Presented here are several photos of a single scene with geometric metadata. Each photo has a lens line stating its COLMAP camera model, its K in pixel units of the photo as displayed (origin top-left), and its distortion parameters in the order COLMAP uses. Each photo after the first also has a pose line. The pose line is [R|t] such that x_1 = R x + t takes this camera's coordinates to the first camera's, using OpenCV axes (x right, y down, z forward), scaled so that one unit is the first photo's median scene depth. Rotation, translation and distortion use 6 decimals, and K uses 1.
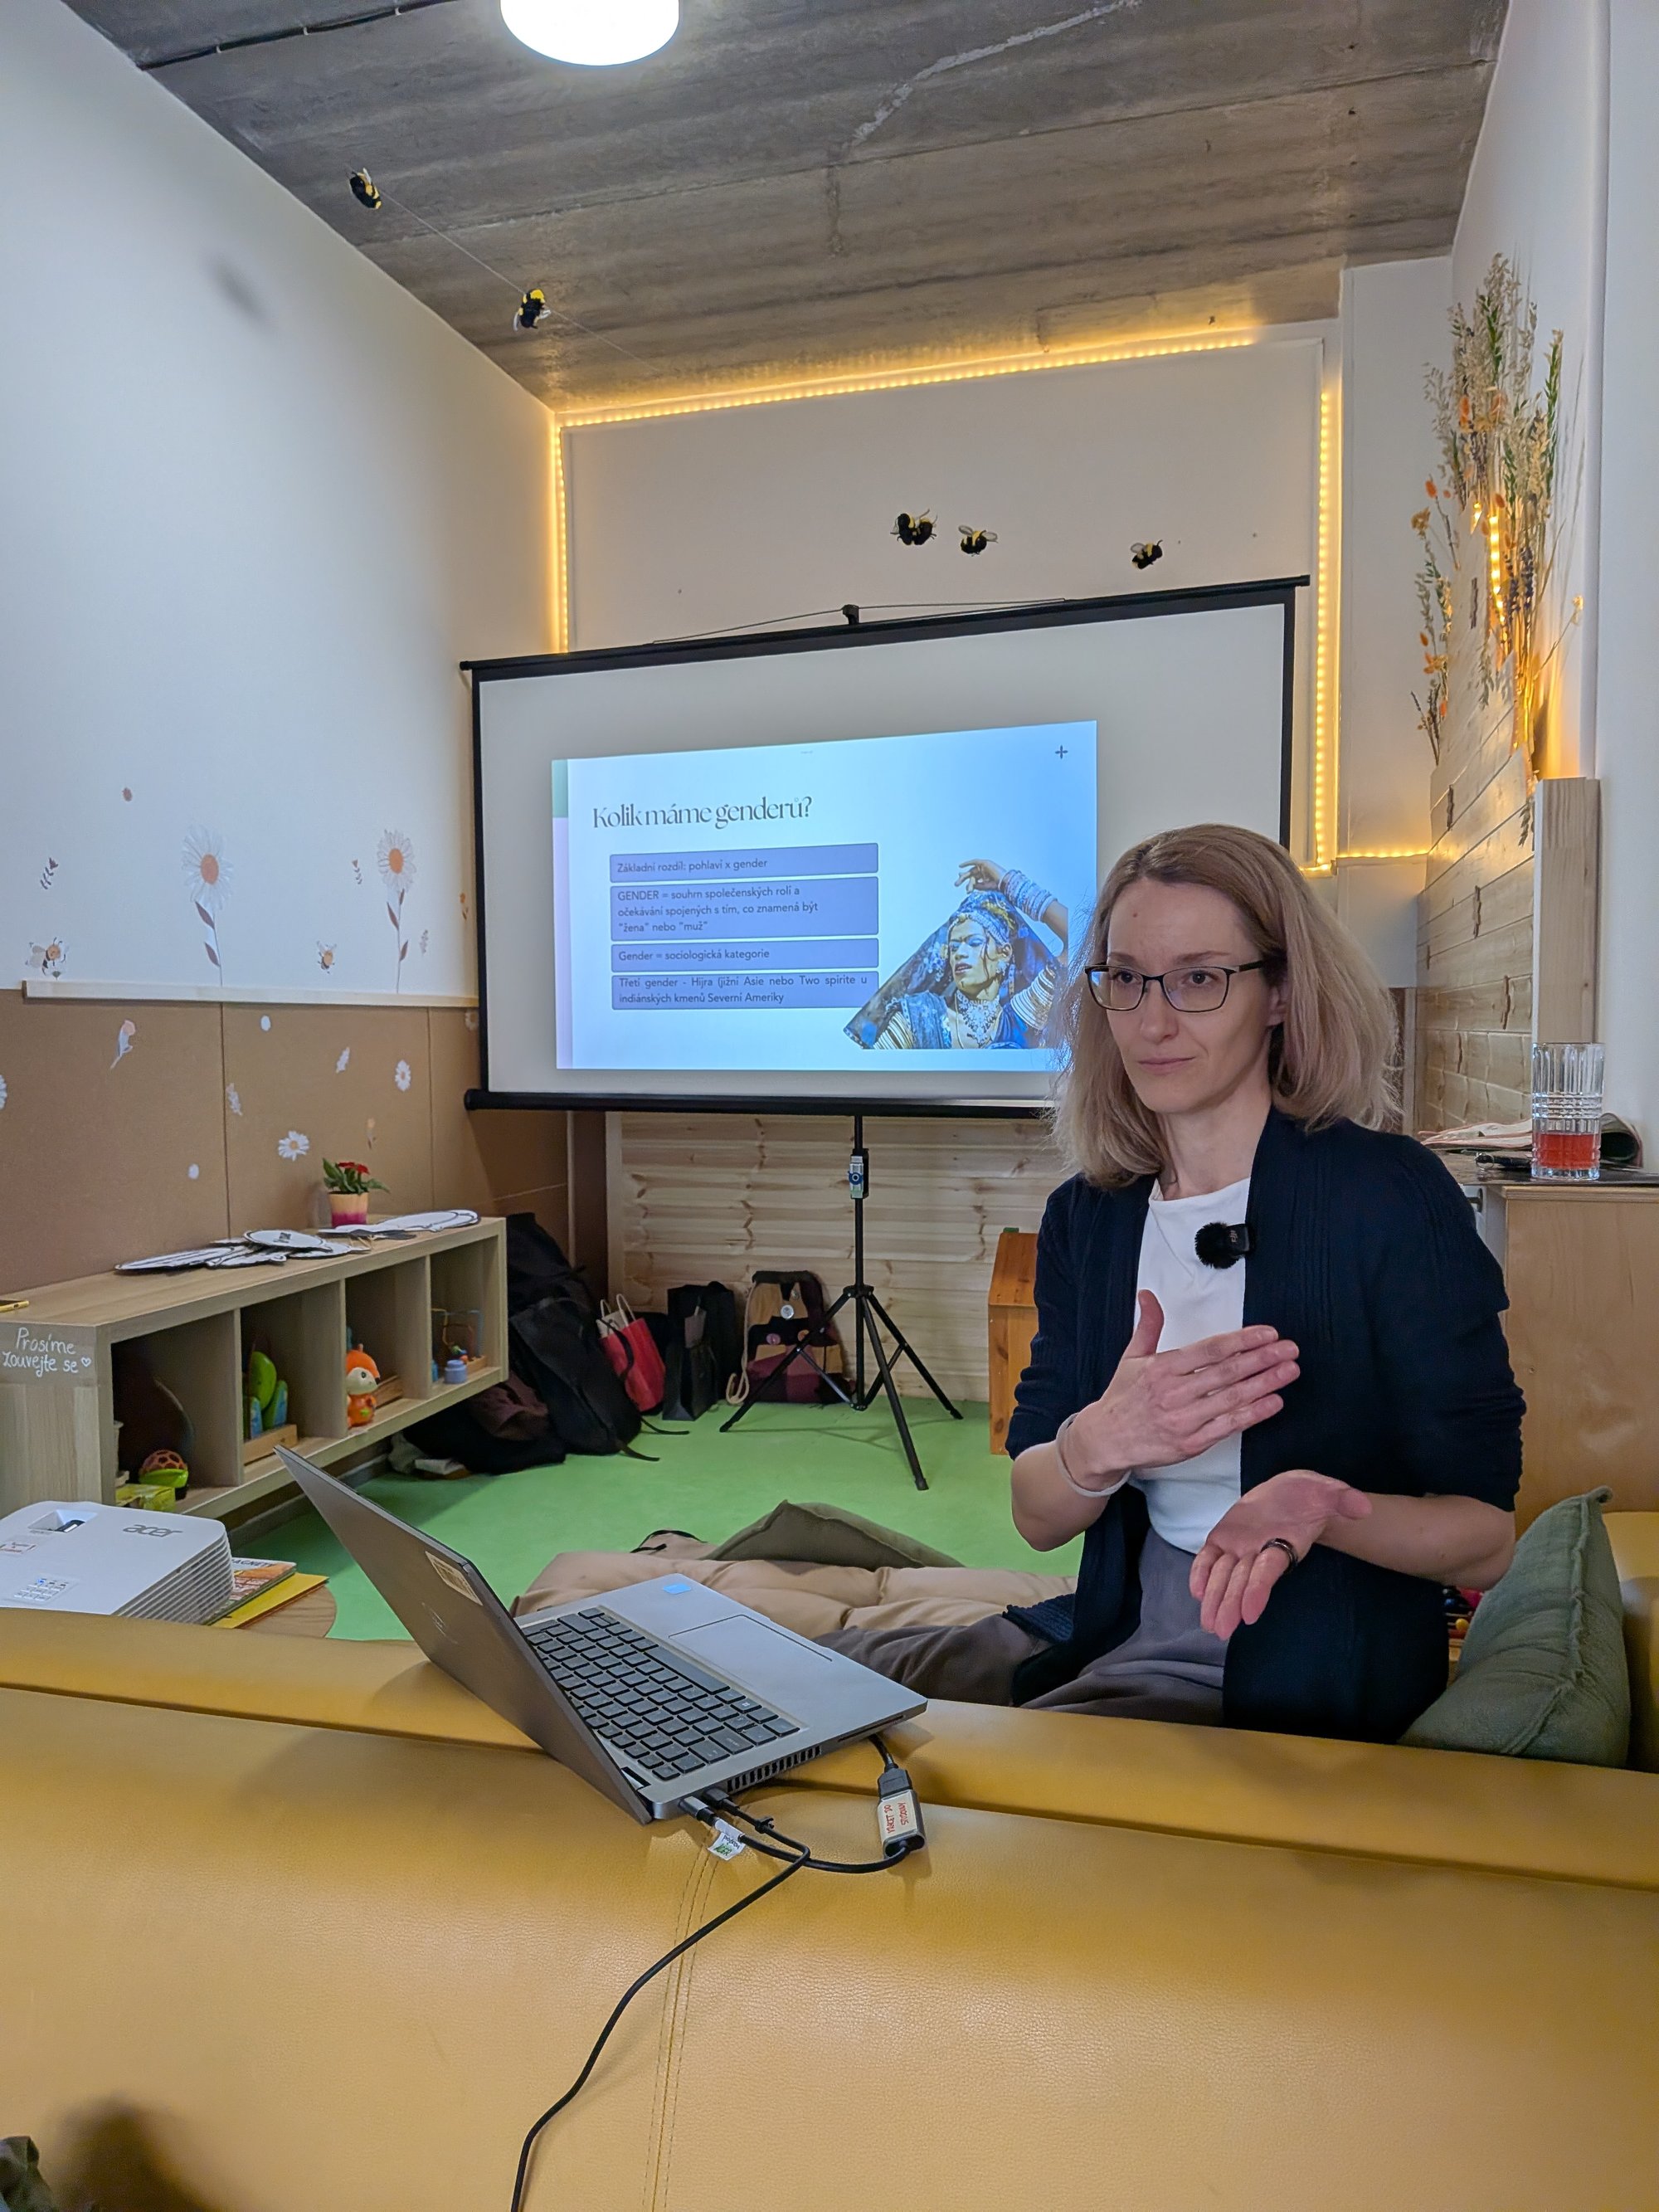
lens RADIAL K [[1613.8, 0, 829.5], [0, 1613.8, 1106.0], [0, 0, 1]] dist [0.039289, -0.086983]
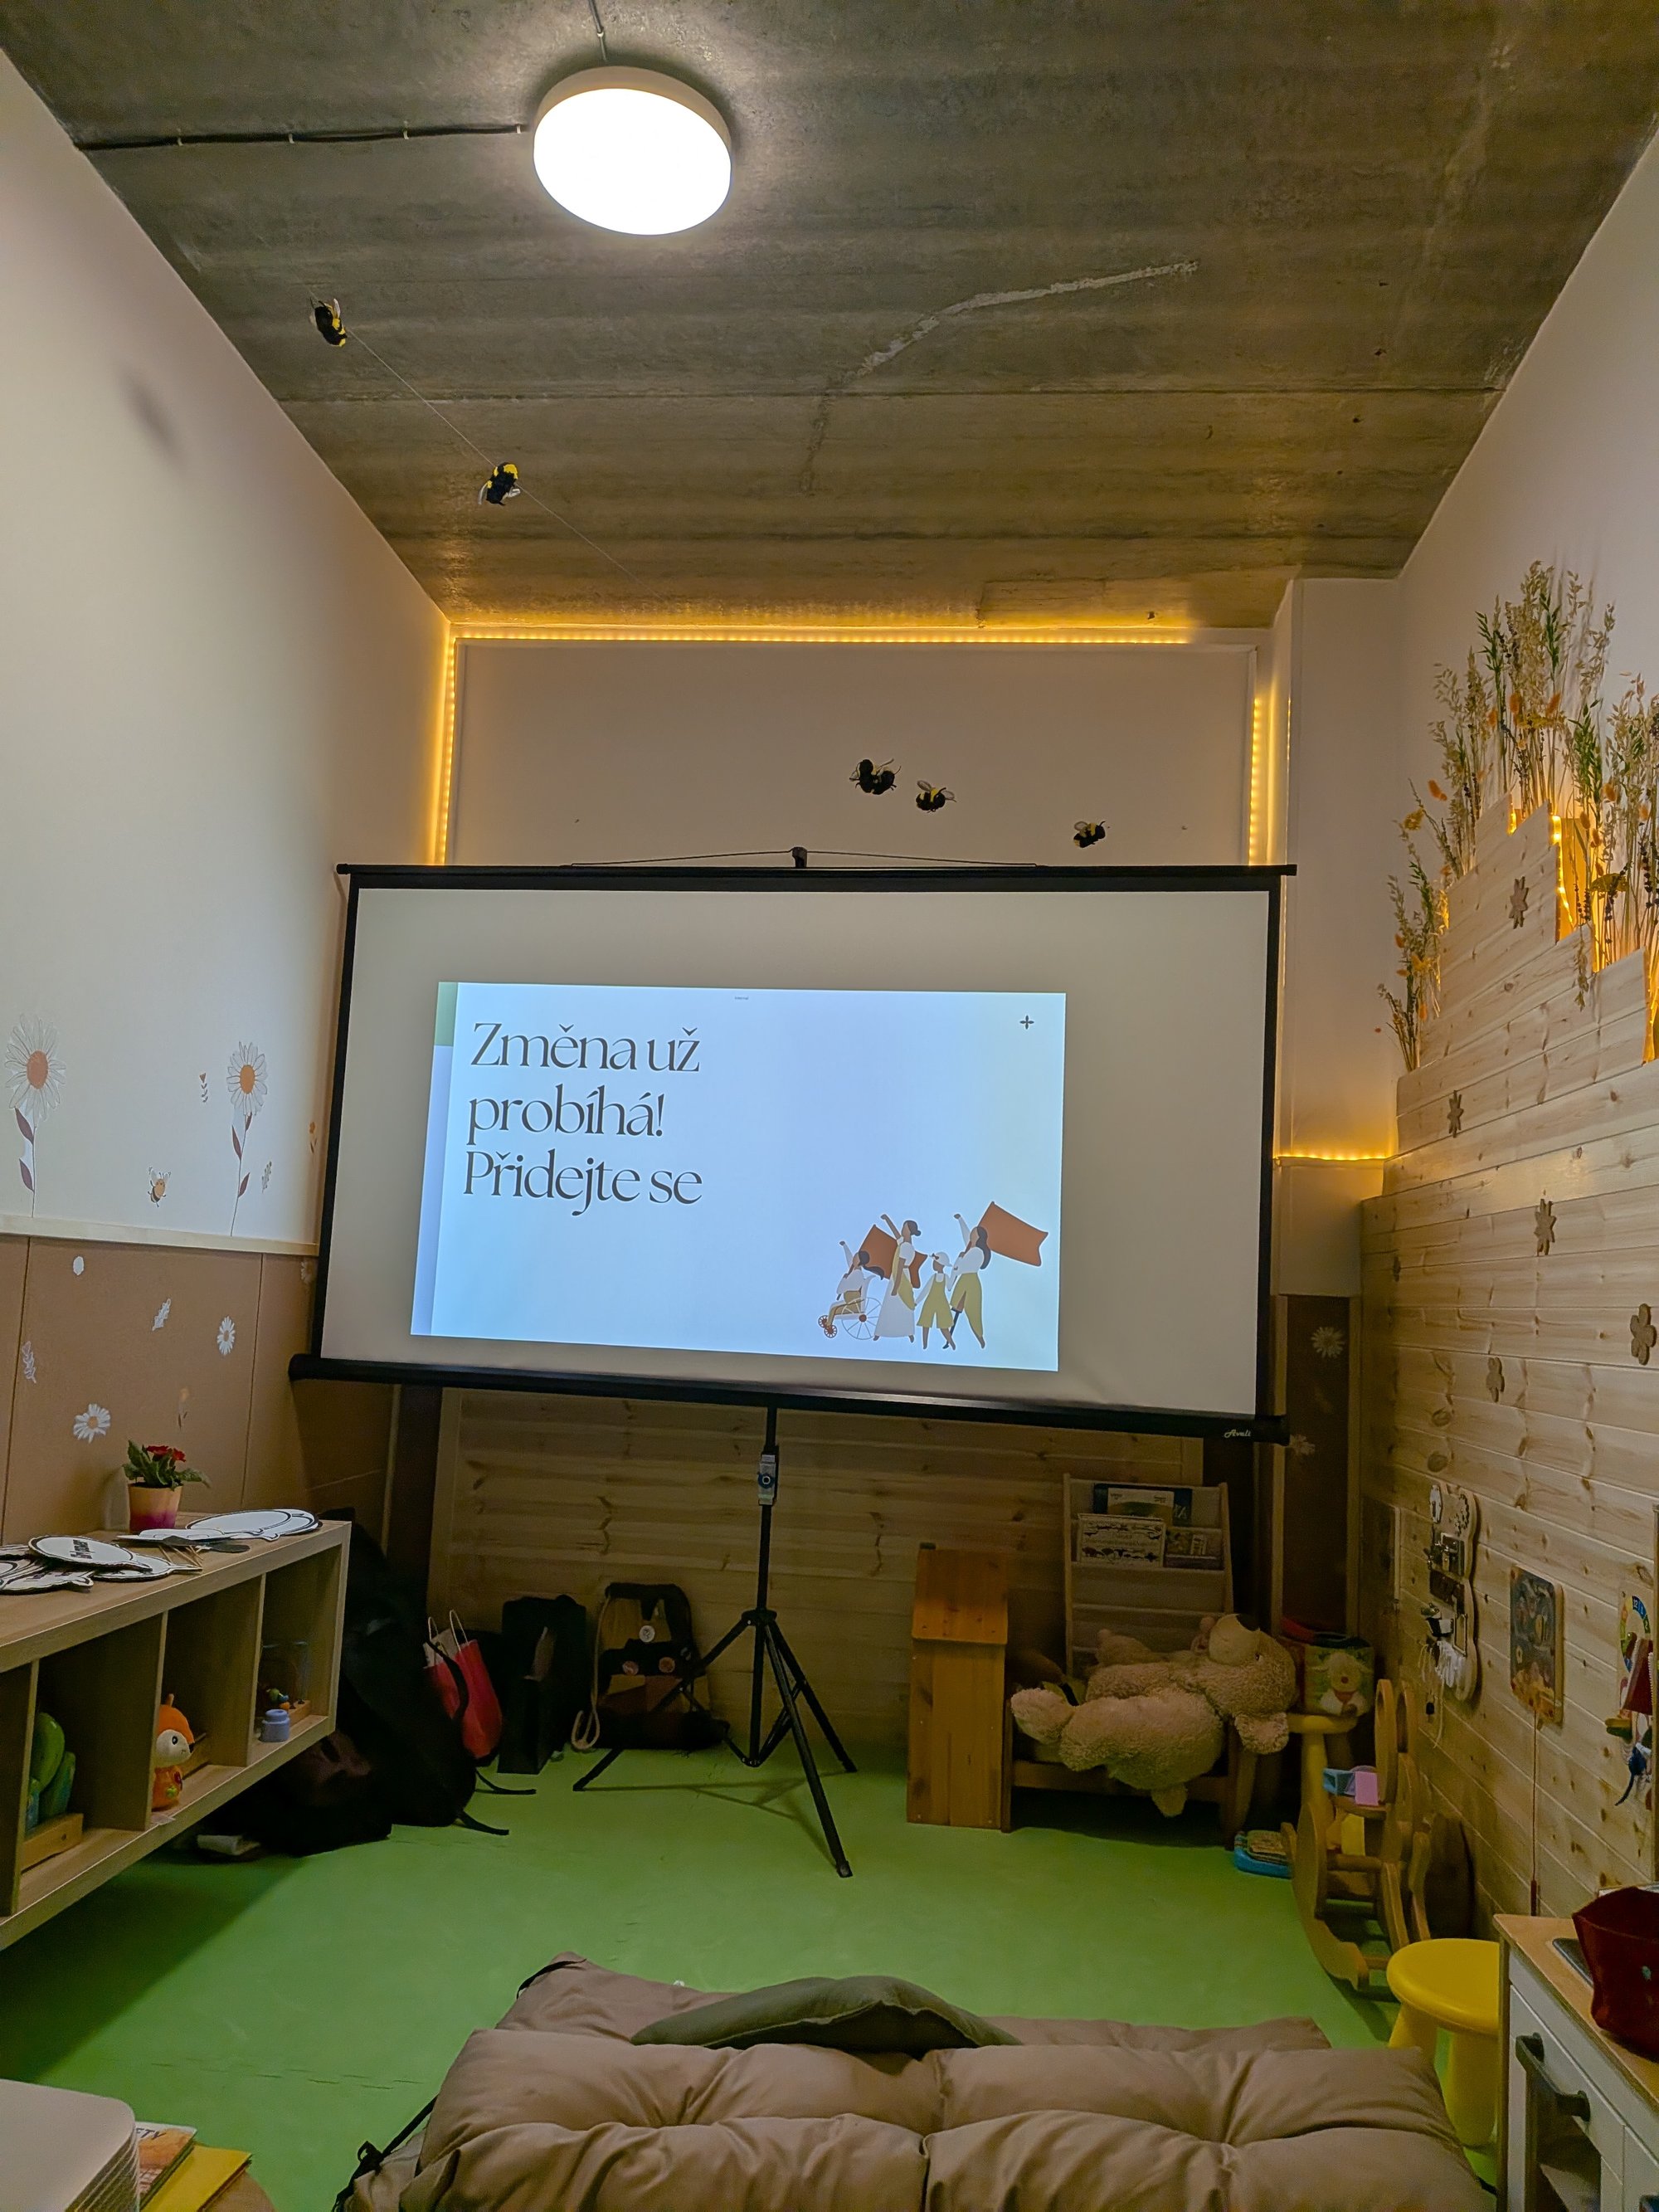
lens RADIAL K [[1569.4, 0, 837.2], [0, 1569.4, 1120.3], [0, 0, 1]] dist [0.106994, -0.197707]
pose [[0.981191, 0.077030, 0.177006, -0.113133], [-0.048334, 0.985761, -0.161055, -0.012115], [-0.186892, 0.149470, 0.970943, 0.144742]]
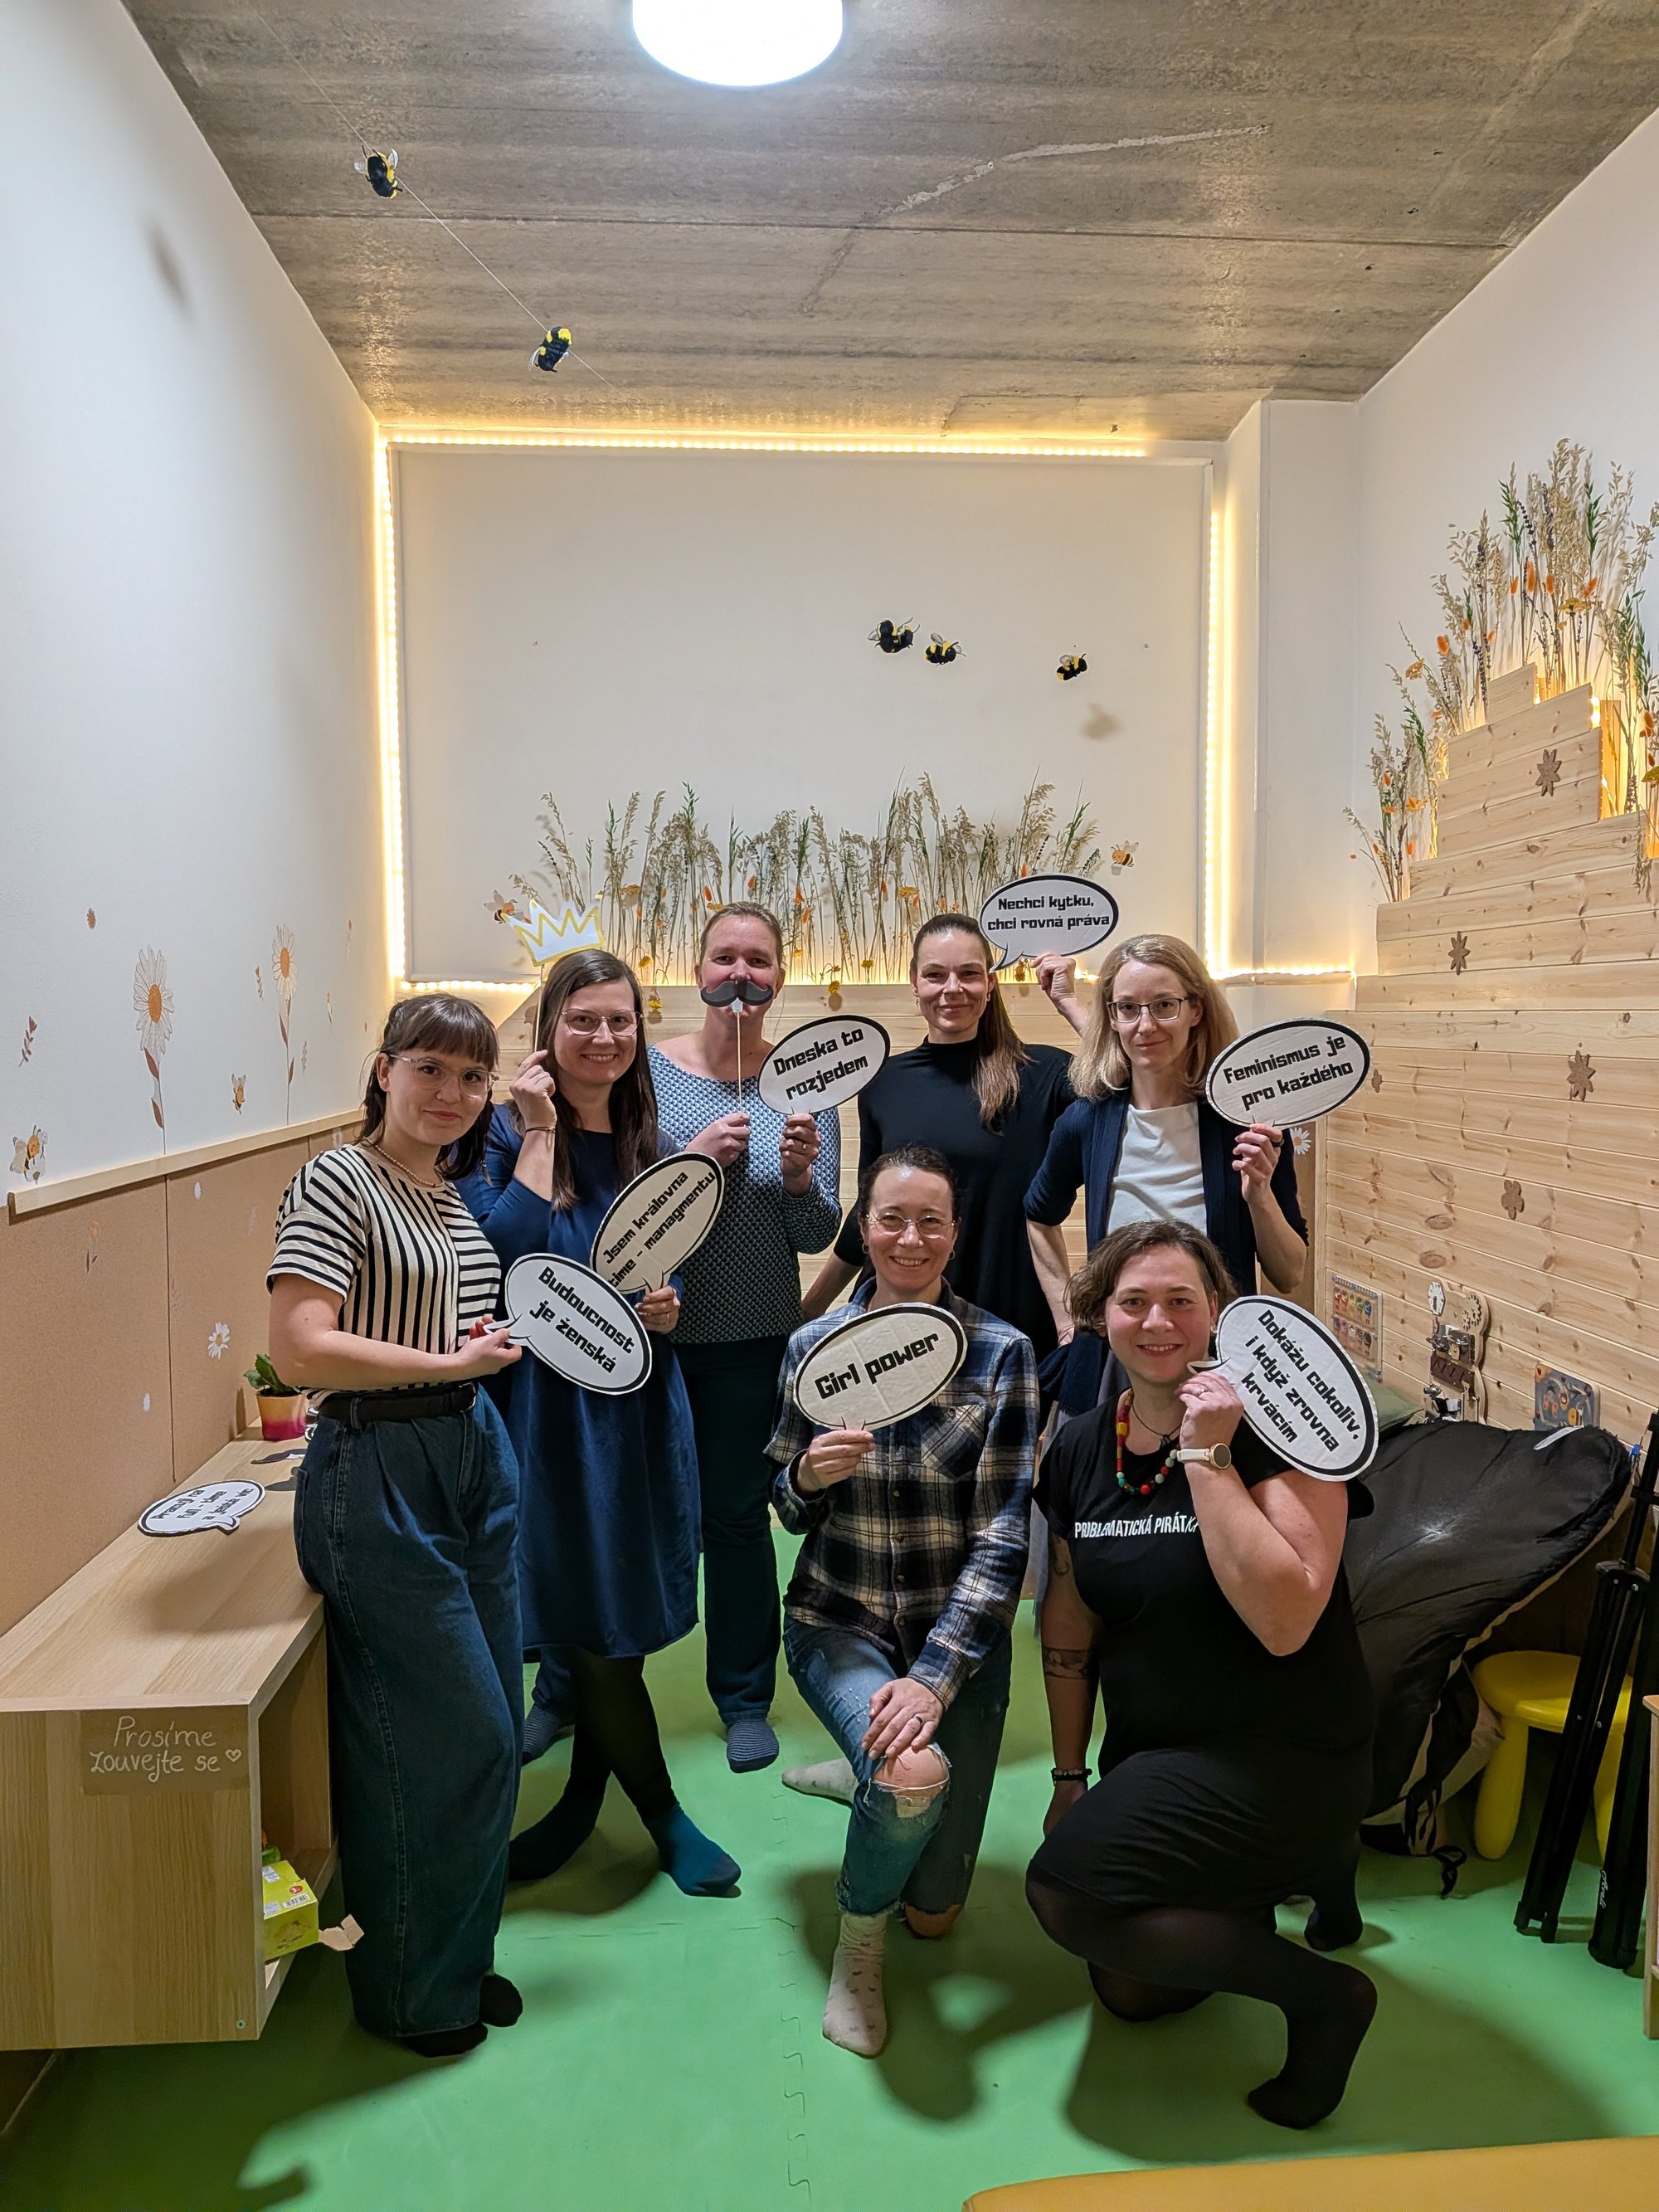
lens RADIAL K [[1585.1, 0, 829.5], [0, 1585.1, 1062.9], [0, 0, 1]] dist [0.049308, -0.089470]
pose [[0.941182, -0.006018, 0.337846, -0.289287], [0.011647, 0.999825, -0.014636, -0.088556], [-0.337699, 0.017710, 0.941088, 0.152839]]
